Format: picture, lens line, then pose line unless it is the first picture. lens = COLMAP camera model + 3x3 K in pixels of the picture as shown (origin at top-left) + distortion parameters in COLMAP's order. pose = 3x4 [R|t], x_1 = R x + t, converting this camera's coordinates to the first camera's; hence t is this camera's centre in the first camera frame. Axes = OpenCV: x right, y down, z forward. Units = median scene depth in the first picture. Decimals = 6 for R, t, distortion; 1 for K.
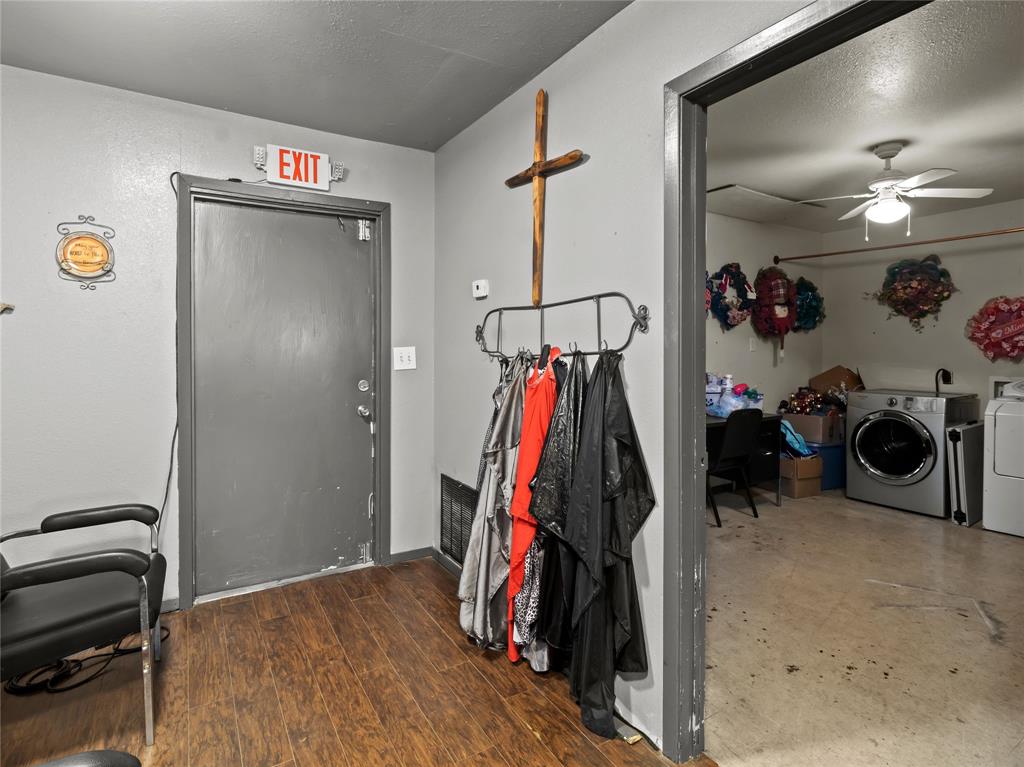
lens RADIAL K [[541.2, 0, 504.8], [0, 541.2, 349.1], [0, 0, 1]] dist [-0.001328, 0.004268]
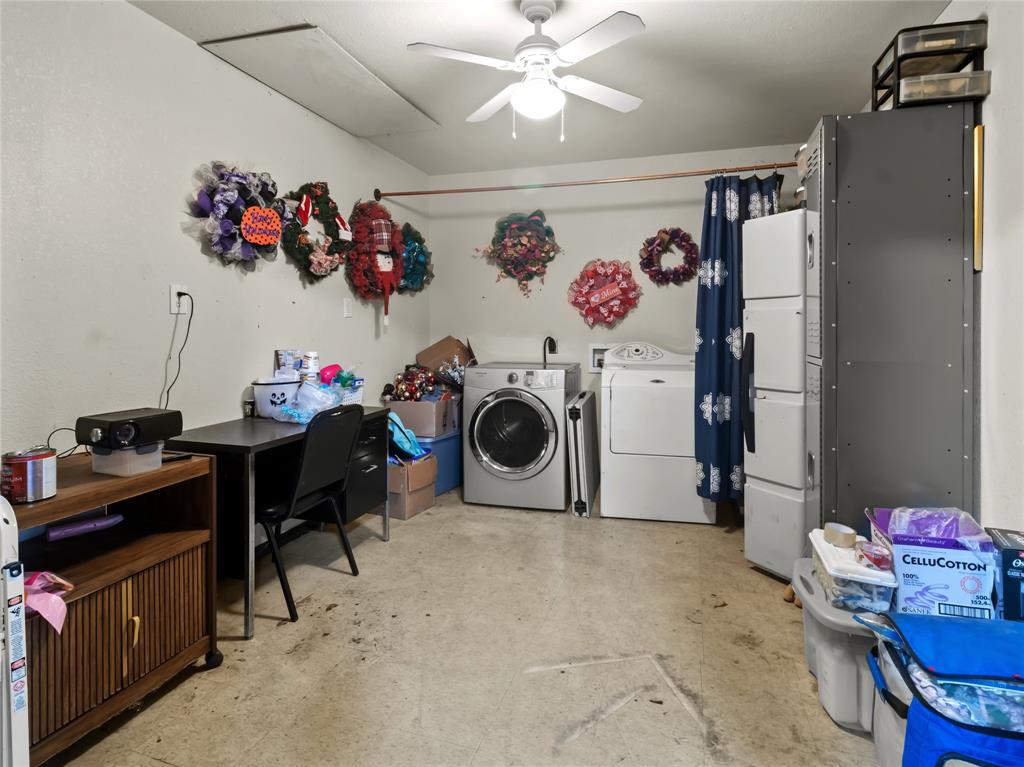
lens RADIAL K [[541.2, 0, 531.5], [0, 541.2, 331.3], [0, 0, 1]] dist [-0.001328, 0.004268]
pose [[0.726324, -0.009285, 0.687290, 0.164616], [0.005428, 0.999955, 0.007772, 0.020020], [-0.687331, -0.001914, 0.726342, 0.361420]]
